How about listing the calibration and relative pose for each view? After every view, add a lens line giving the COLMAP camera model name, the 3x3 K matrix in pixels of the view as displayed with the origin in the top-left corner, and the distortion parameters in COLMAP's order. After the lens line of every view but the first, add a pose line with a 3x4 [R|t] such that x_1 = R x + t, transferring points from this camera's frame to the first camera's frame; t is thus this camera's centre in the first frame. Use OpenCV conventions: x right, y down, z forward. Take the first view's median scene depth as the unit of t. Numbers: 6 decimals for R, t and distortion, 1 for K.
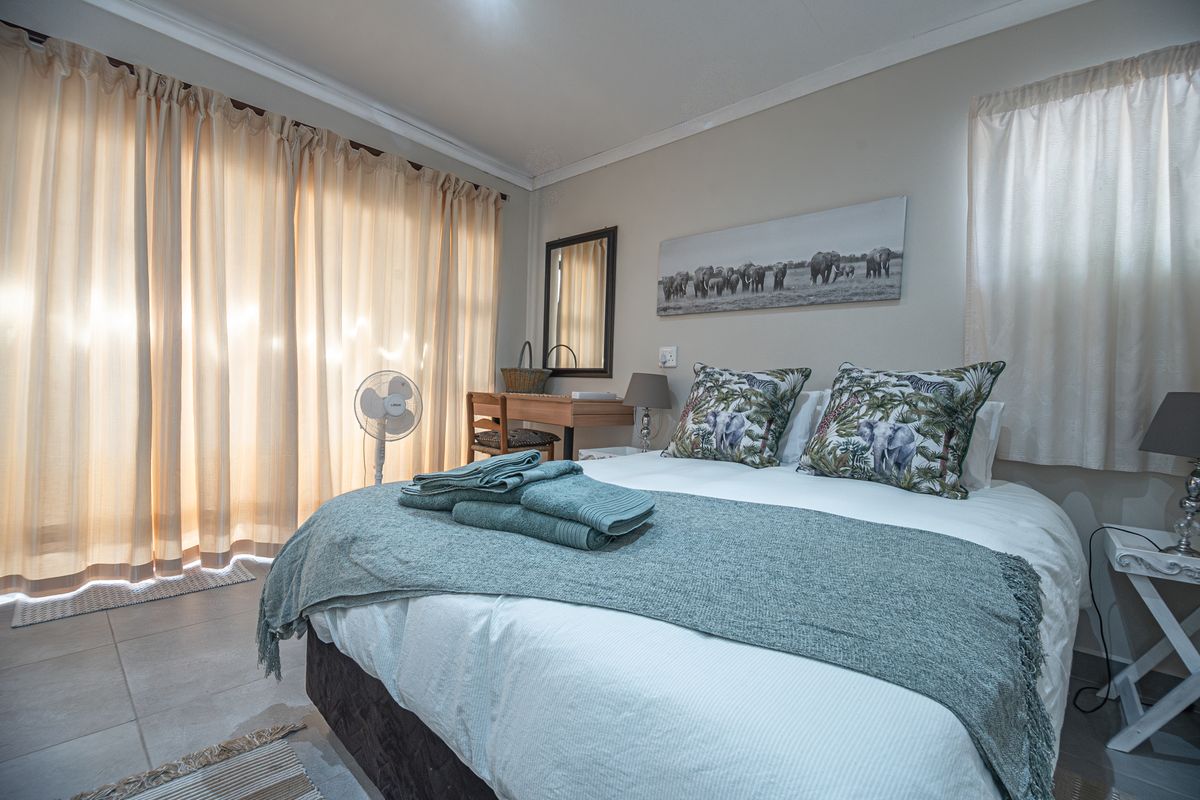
lens RADIAL K [[517.7, 0, 599.9], [0, 517.7, 399.3], [0, 0, 1]] dist [-0.011226, -0.000252]
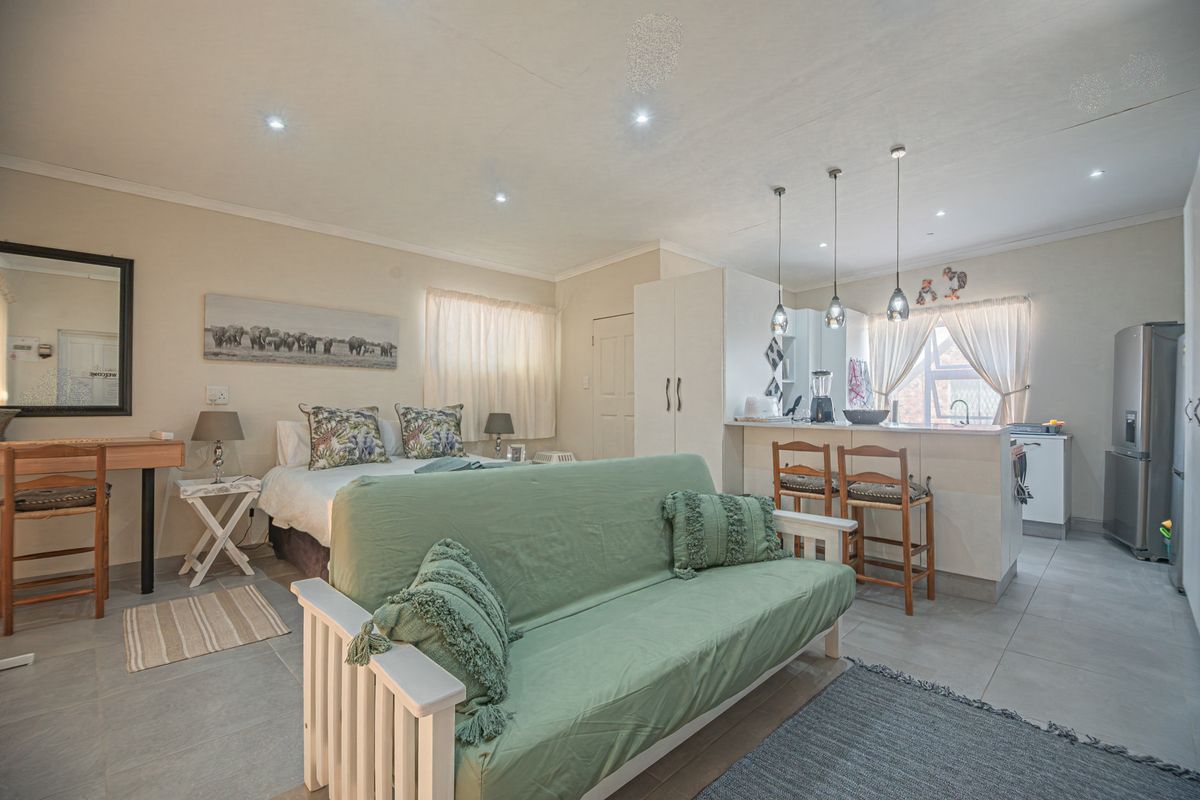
lens RADIAL K [[517.7, 0, 599.8], [0, 517.7, 402.1], [0, 0, 1]] dist [-0.011226, -0.000252]
pose [[0.062538, -0.031860, 0.997534, -1.088030], [0.027844, 0.999157, 0.030166, -0.087676], [-0.997654, 0.025889, 0.063373, 0.086199]]
